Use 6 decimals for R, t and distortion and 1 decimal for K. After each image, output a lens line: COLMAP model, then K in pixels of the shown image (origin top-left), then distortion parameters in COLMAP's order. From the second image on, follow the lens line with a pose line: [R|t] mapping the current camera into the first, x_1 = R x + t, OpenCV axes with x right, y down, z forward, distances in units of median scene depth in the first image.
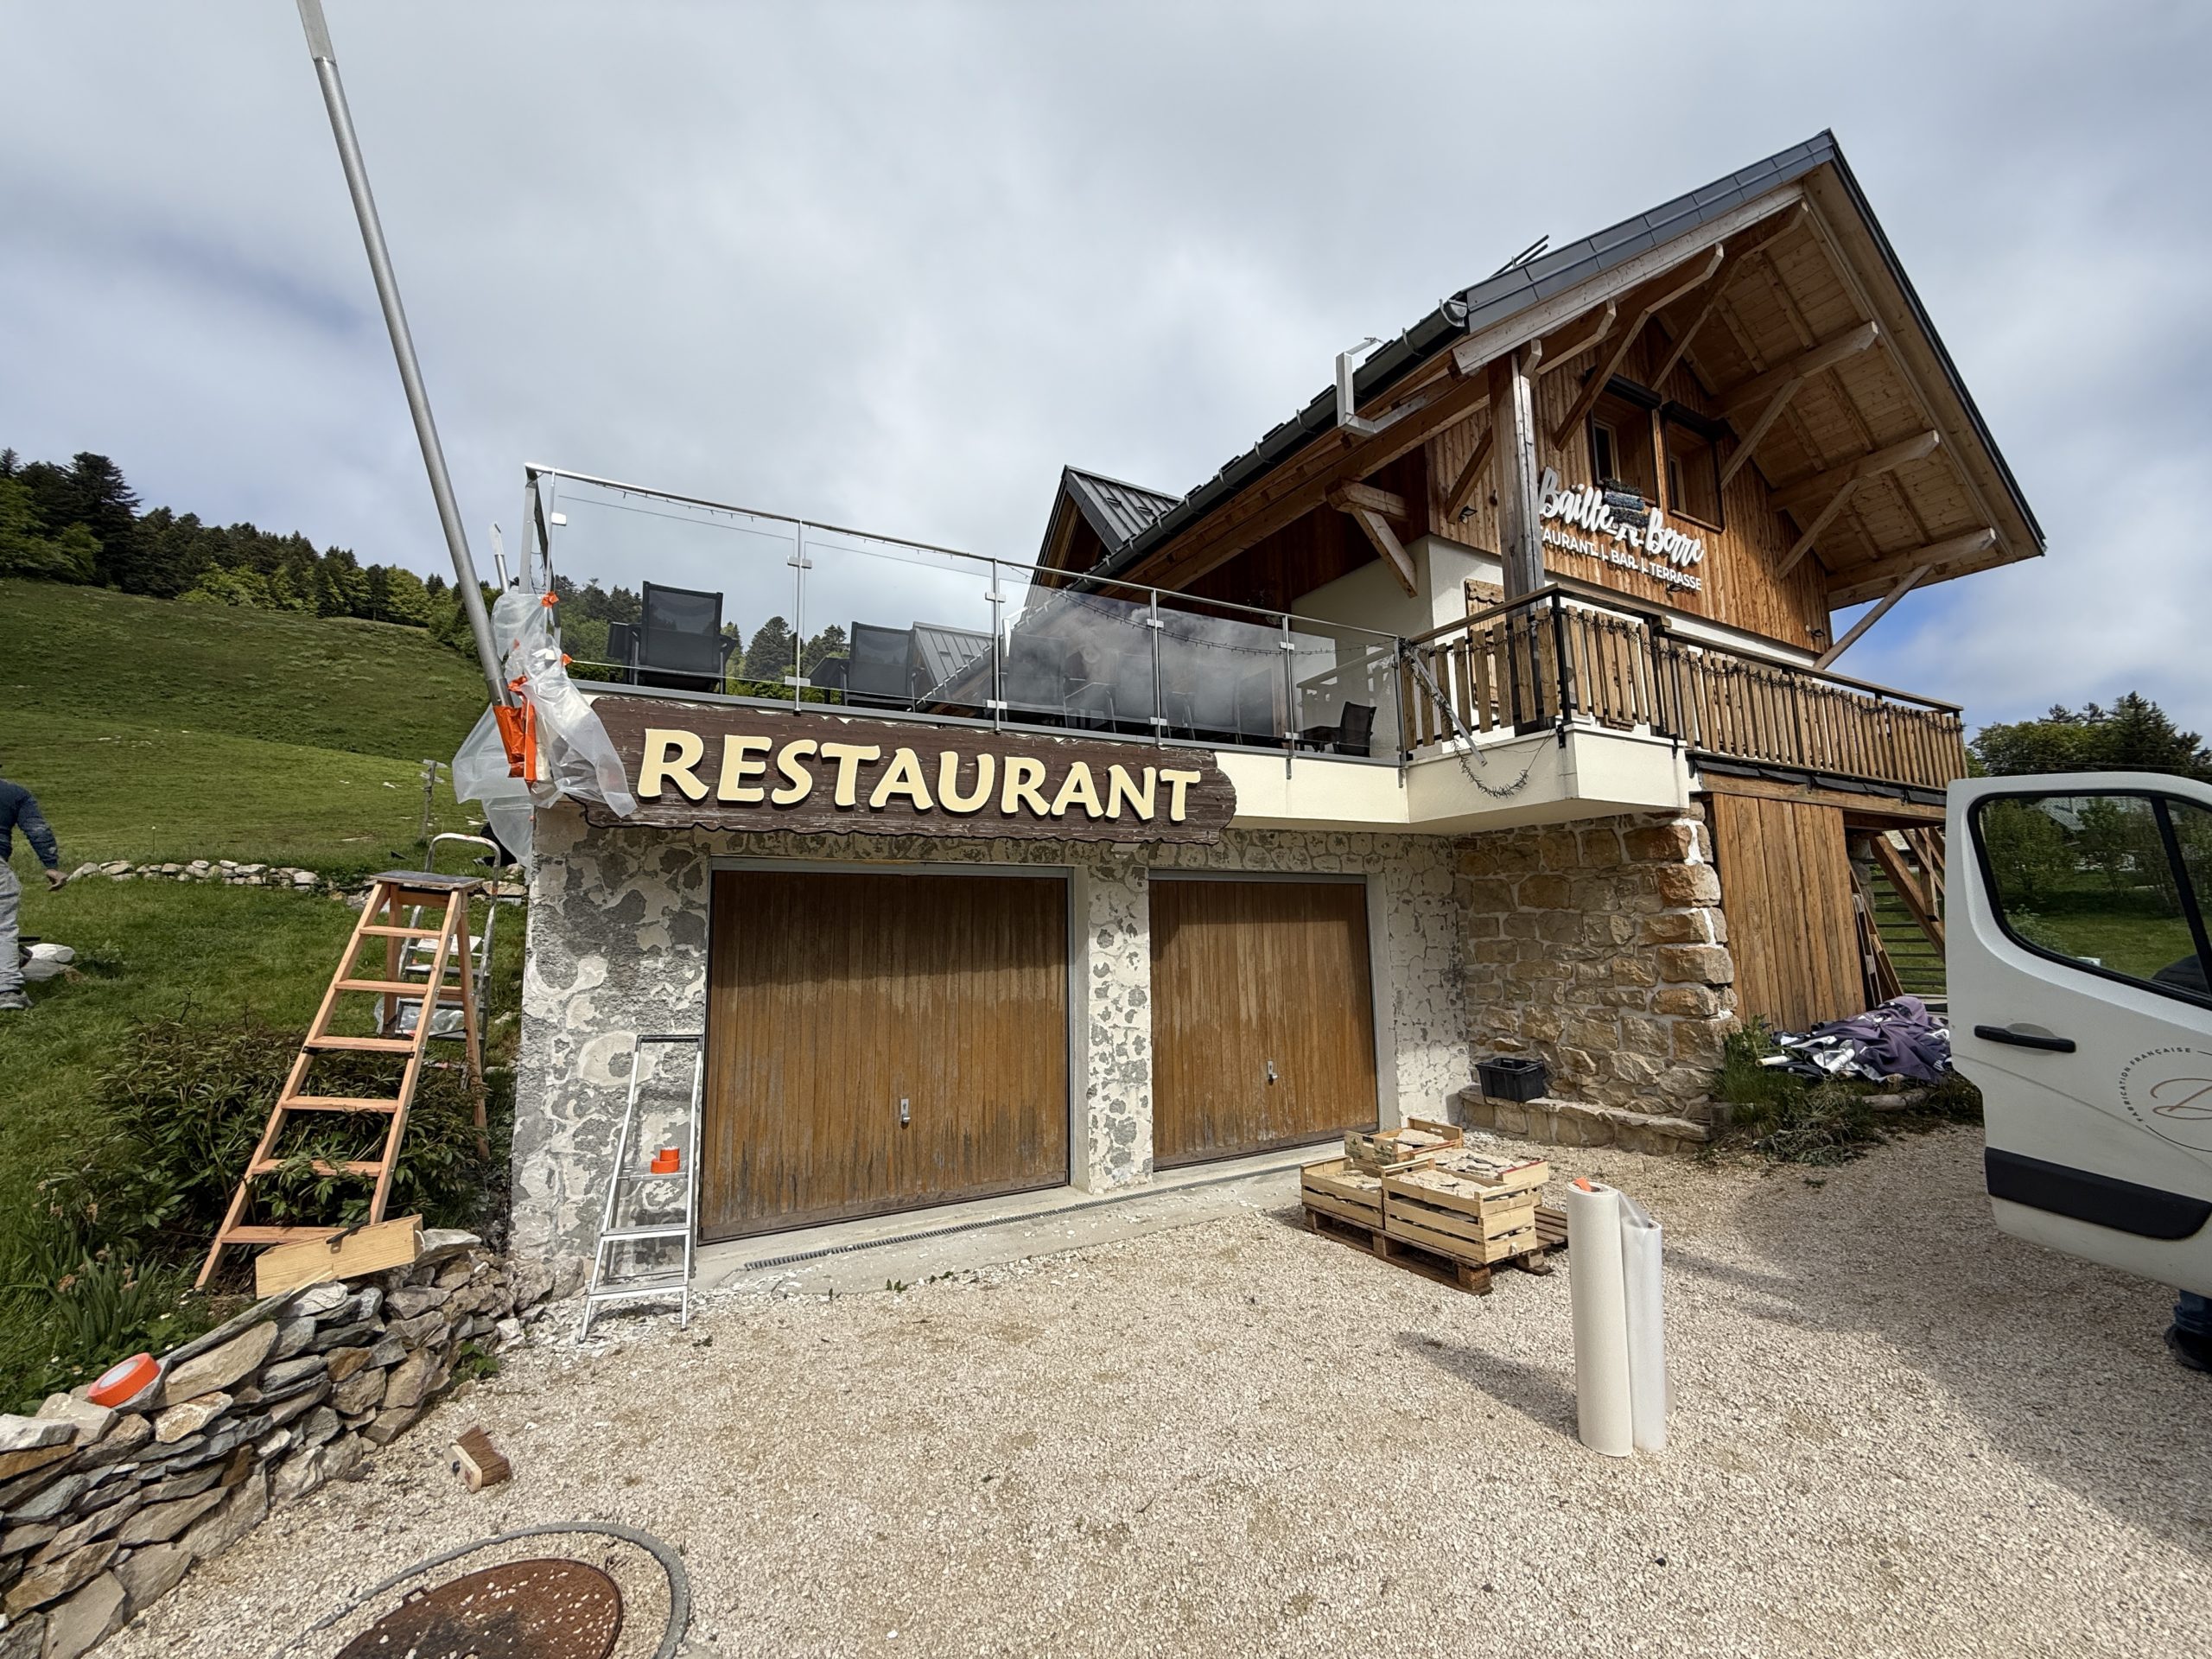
lens RADIAL K [[870.9, 0, 1102.1], [0, 870.9, 830.1], [0, 0, 1]] dist [0.006445, -0.002173]
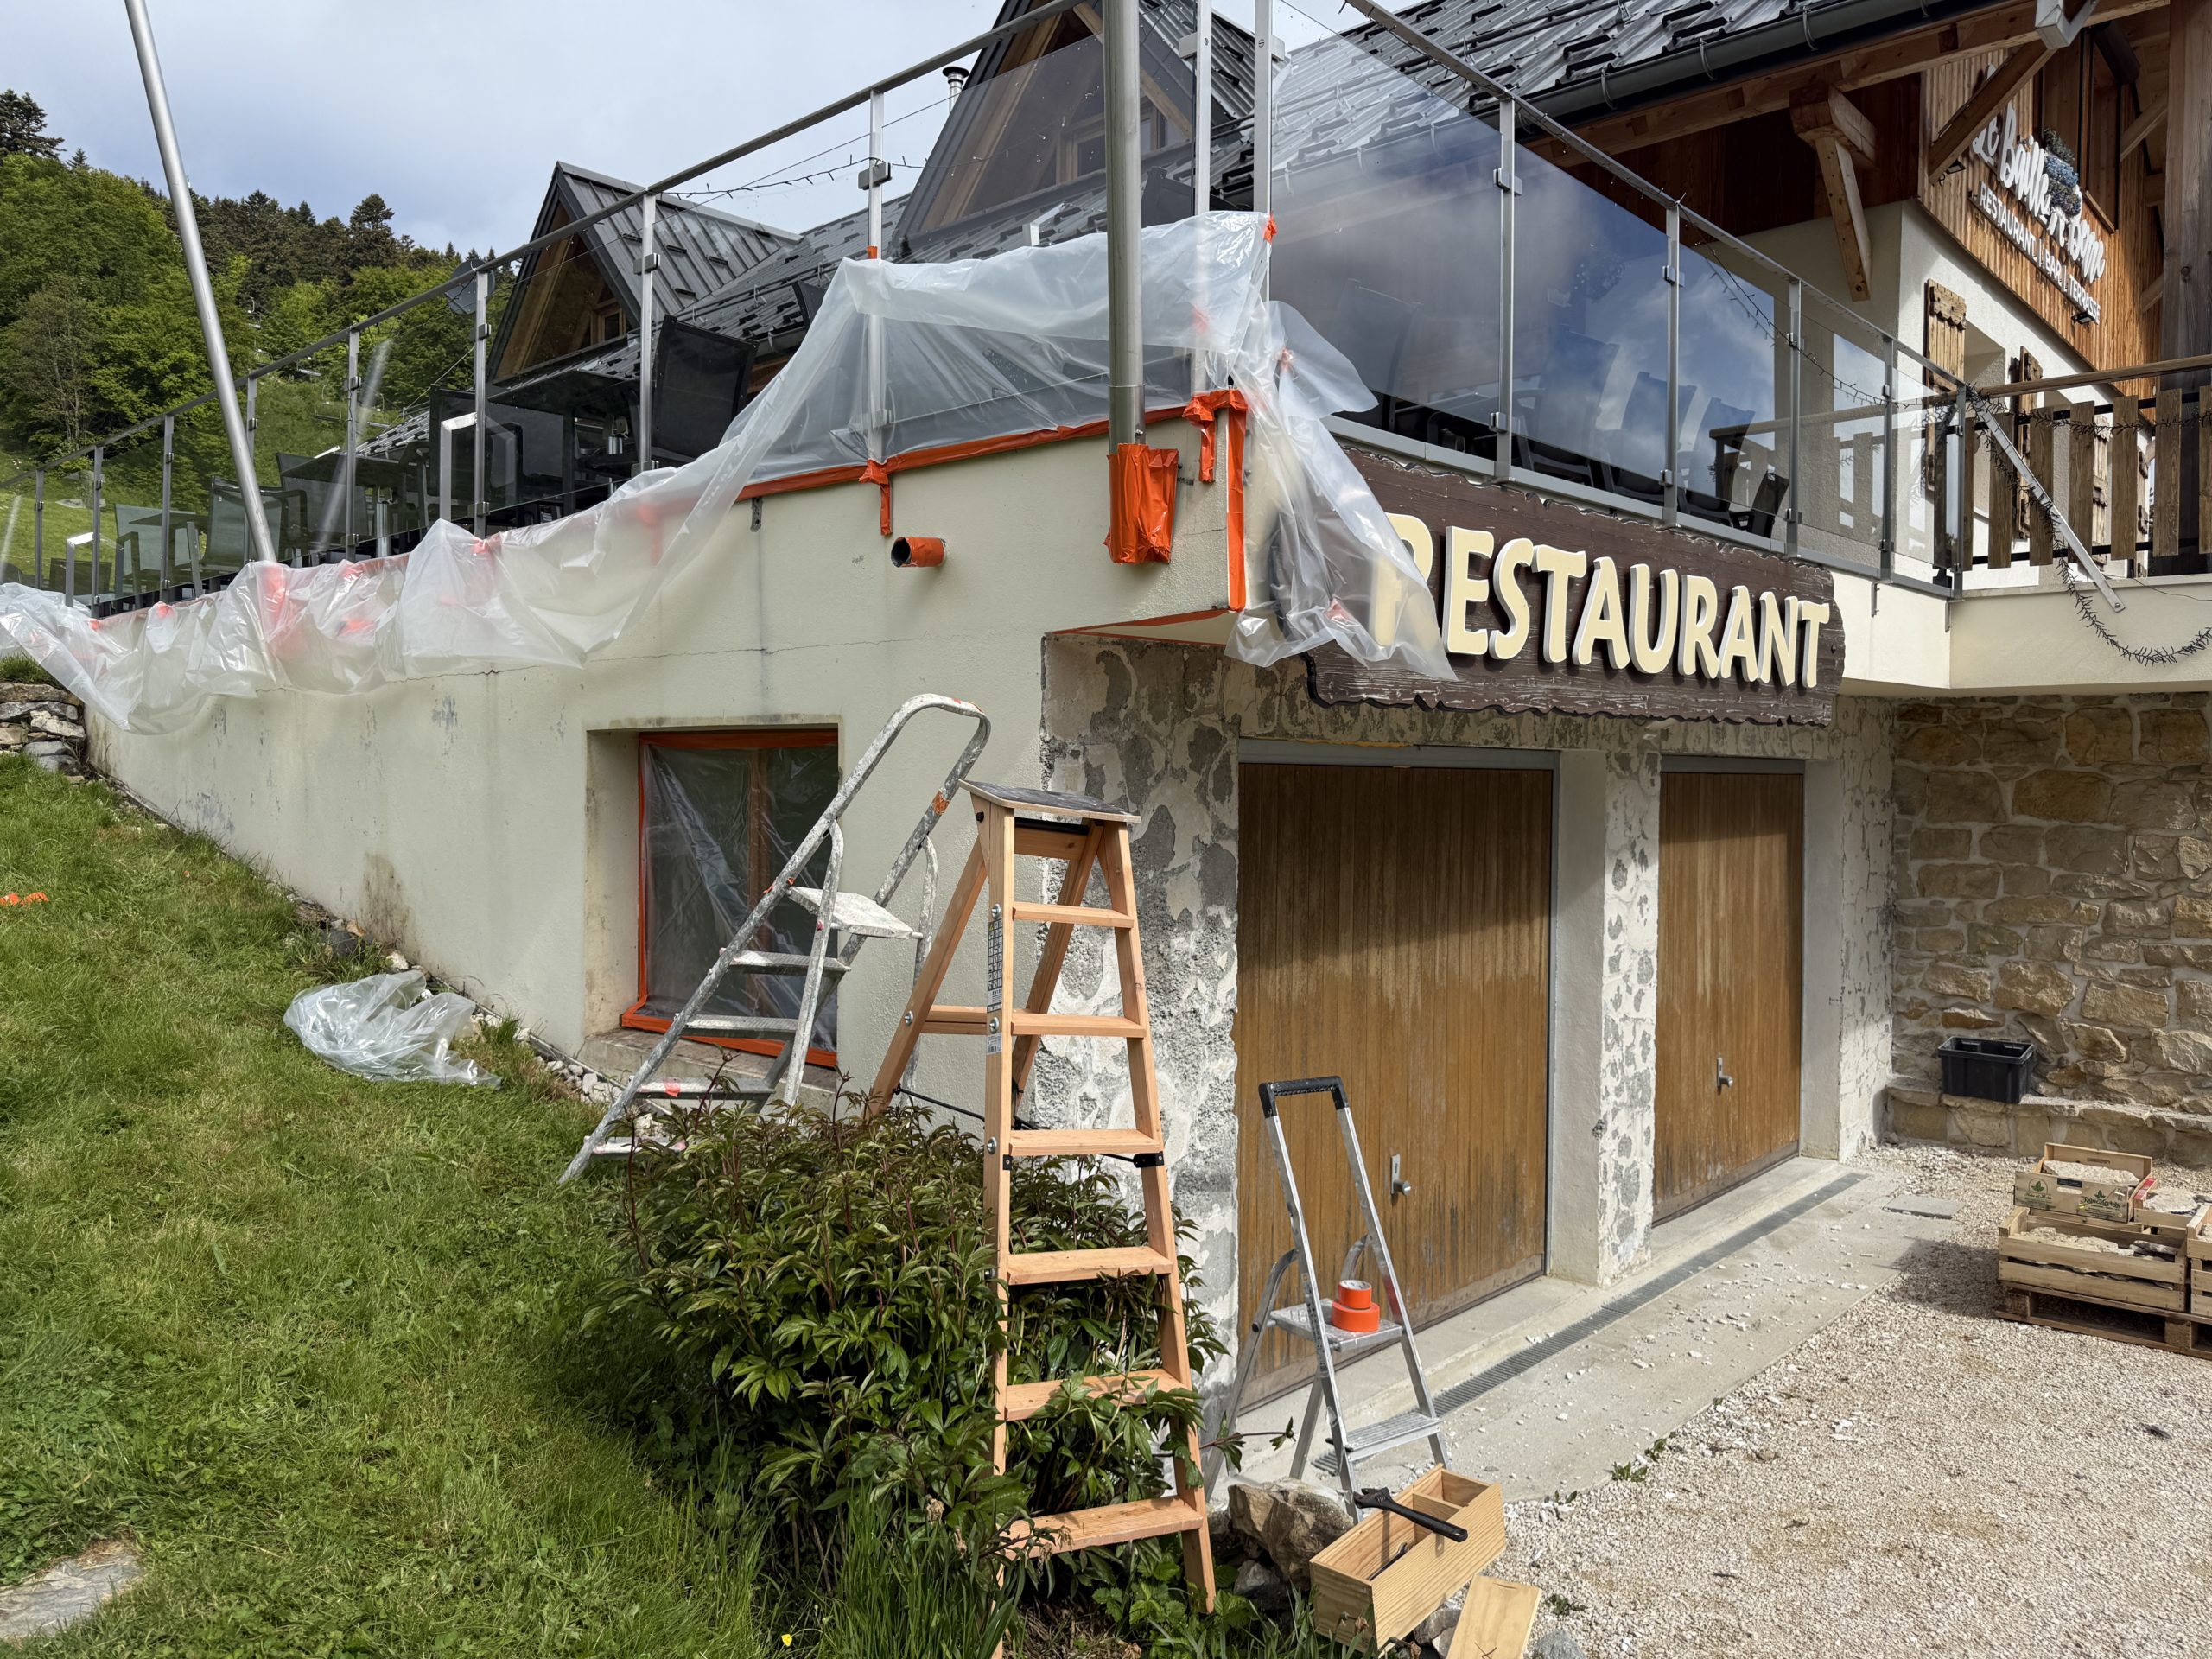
lens RADIAL K [[1547.2, 0, 1096.9], [0, 1547.2, 820.7], [0, 0, 1]] dist [0.052385, -0.054645]
pose [[0.950724, 0.012885, 0.309770, -0.732255], [-0.057102, 0.989321, 0.134101, -0.037172], [-0.304734, -0.145182, 0.941307, 0.124616]]
